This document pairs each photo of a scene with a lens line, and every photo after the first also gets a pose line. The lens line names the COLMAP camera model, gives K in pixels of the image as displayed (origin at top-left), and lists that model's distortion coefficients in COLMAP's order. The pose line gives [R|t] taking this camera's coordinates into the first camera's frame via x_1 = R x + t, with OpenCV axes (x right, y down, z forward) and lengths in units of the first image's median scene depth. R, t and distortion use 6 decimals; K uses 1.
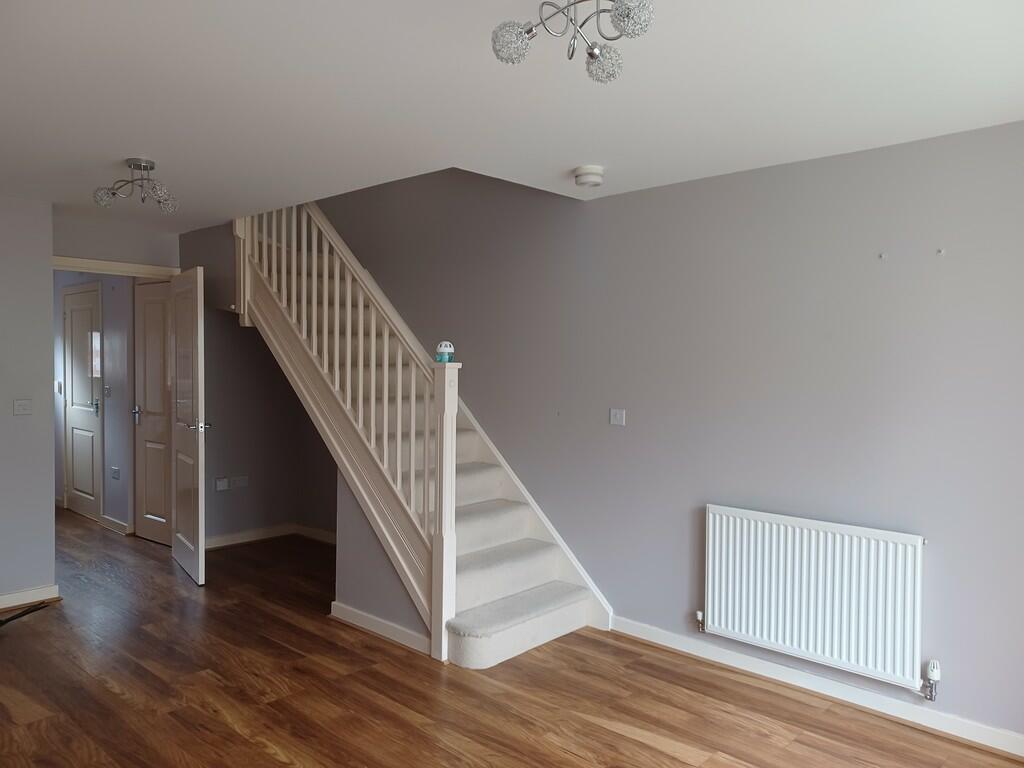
lens RADIAL K [[737.8, 0, 502.5], [0, 737.8, 385.5], [0, 0, 1]] dist [0.049730, -0.048319]
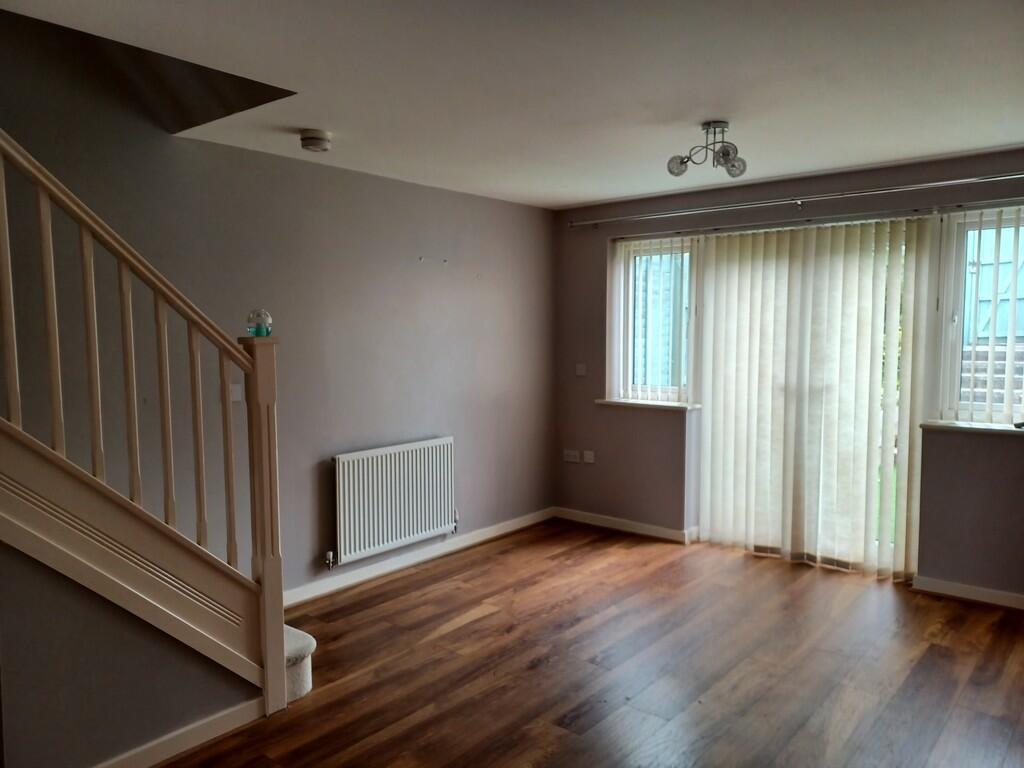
lens RADIAL K [[737.8, 0, 502.5], [0, 737.8, 385.5], [0, 0, 1]] dist [0.049730, -0.048319]
pose [[-0.030487, -0.085425, 0.995878, -0.978184], [0.042640, 0.995323, 0.086682, -0.042436], [-0.998625, 0.045107, -0.026702, 0.867609]]
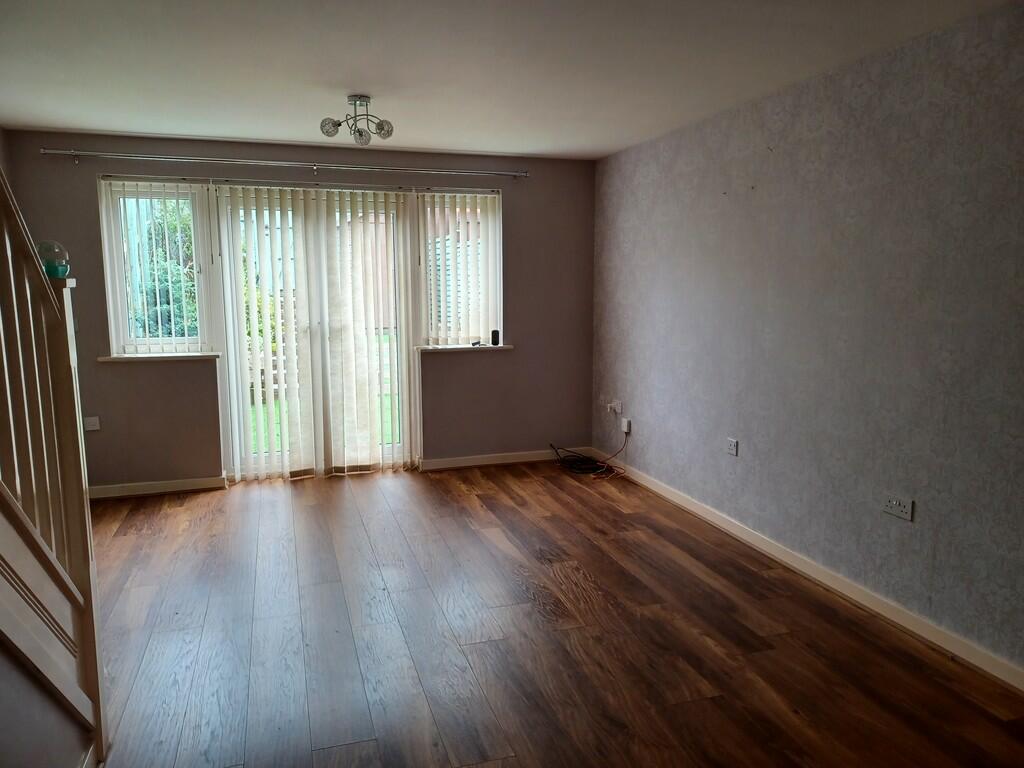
lens RADIAL K [[737.8, 0, 502.5], [0, 737.8, 385.5], [0, 0, 1]] dist [0.049730, -0.048319]
pose [[-0.859104, -0.075157, 0.506253, -0.774804], [0.016538, 0.984566, 0.174230, -0.048708], [-0.511534, 0.158054, -0.844601, 1.489242]]
